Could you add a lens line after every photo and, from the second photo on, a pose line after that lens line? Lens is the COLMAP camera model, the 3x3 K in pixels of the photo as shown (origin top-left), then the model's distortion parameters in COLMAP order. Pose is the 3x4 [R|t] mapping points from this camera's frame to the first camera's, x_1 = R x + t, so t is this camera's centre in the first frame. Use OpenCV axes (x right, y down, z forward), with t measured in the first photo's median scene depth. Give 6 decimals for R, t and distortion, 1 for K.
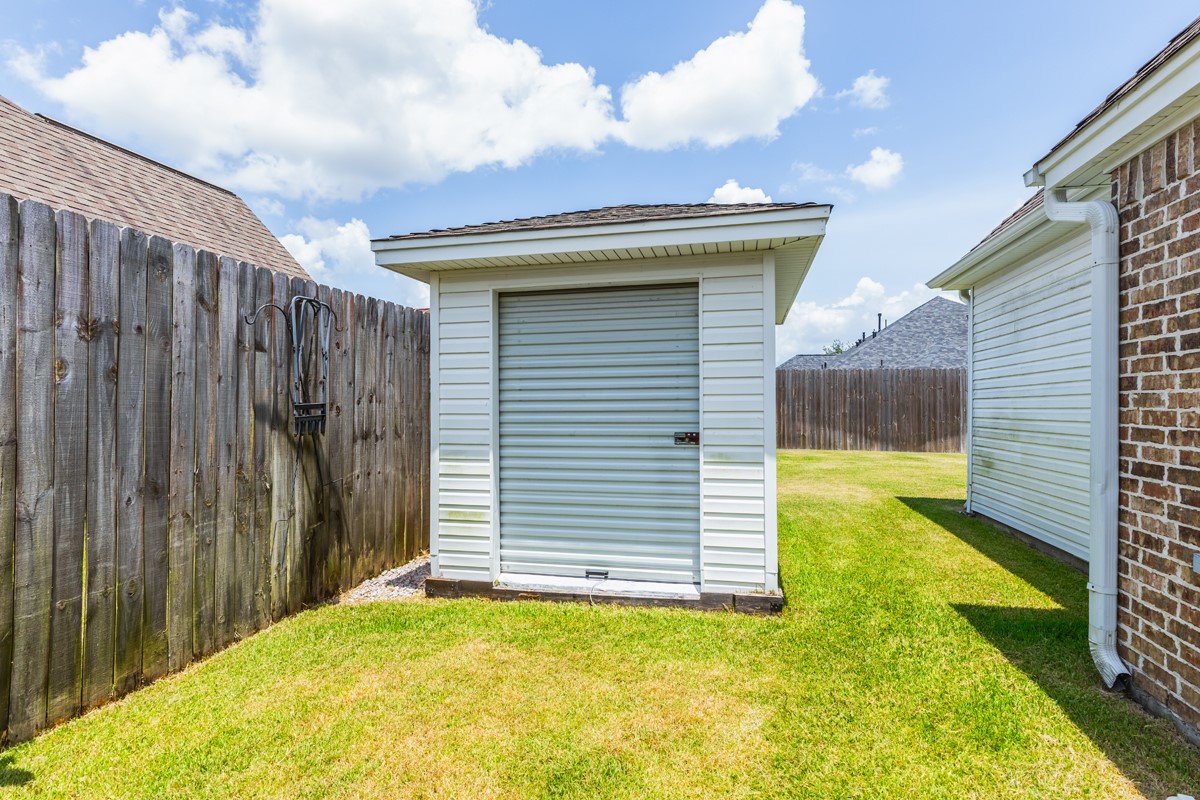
lens RADIAL K [[609.8, 0, 600.0], [0, 609.8, 400.0], [0, 0, 1]] dist [0.024681, 0.000116]
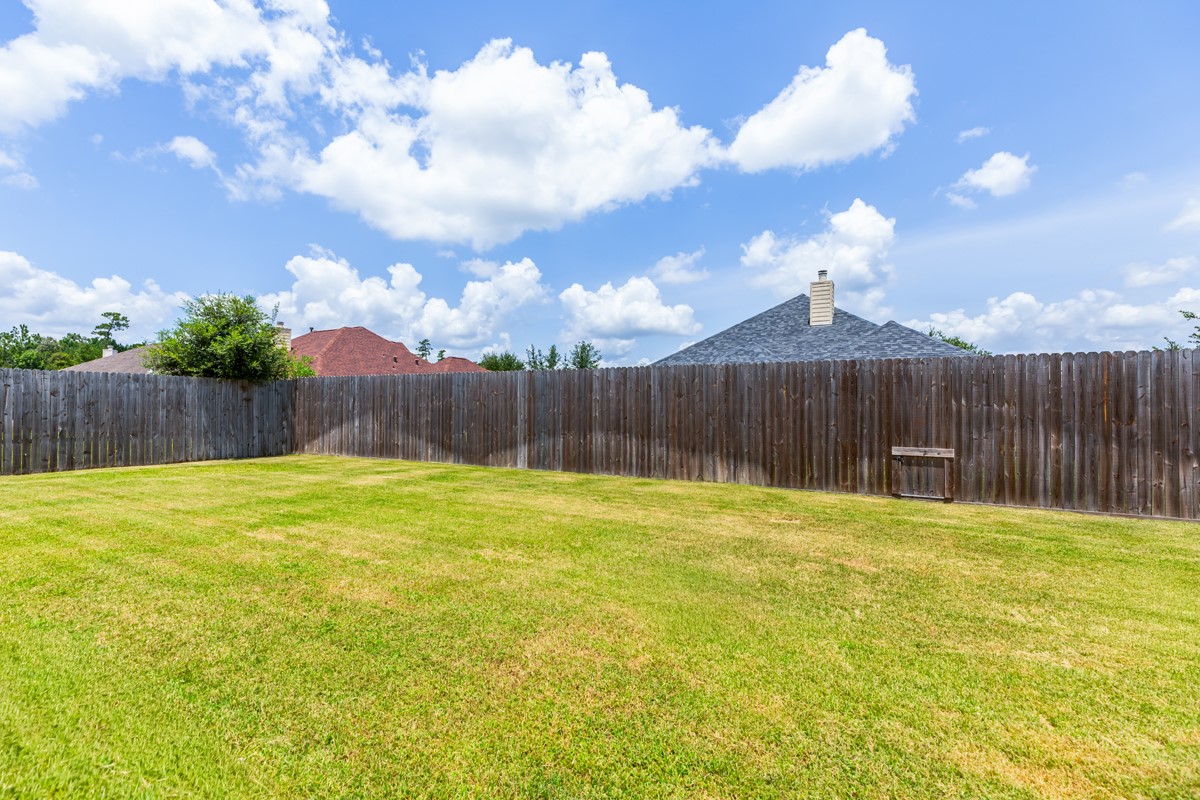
lens RADIAL K [[533.1, 0, 604.8], [0, 533.1, 405.5], [0, 0, 1]] dist [-0.002791, -0.000341]
pose [[0.968321, 0.000041, -0.249708, 0.862202], [-0.000185, 1.000000, -0.000551, -0.001414], [0.249708, 0.000580, 0.968321, 0.293715]]
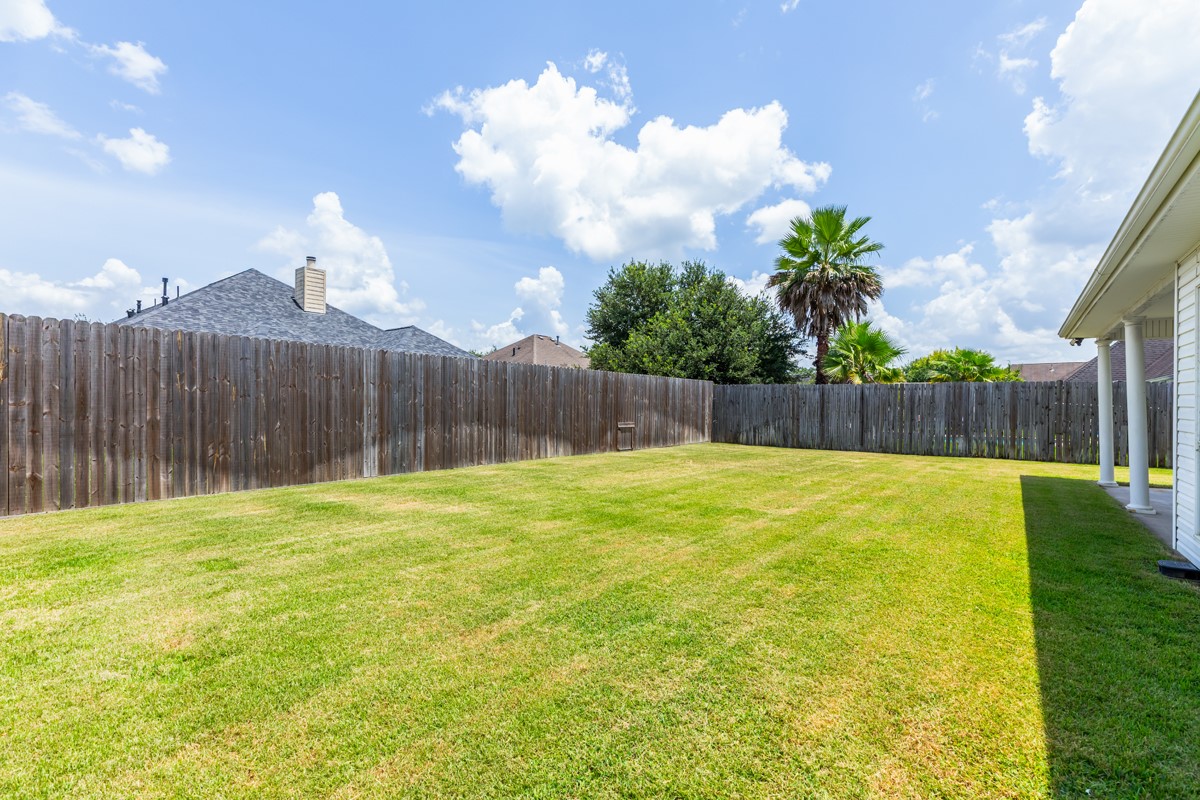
lens RADIAL K [[533.1, 0, 604.8], [0, 533.1, 405.5], [0, 0, 1]] dist [-0.002791, -0.000341]
pose [[0.405510, -0.003296, 0.914085, 0.166055], [-0.015065, 0.999834, 0.010289, -0.000272], [-0.913966, -0.017943, 0.405393, 0.517881]]
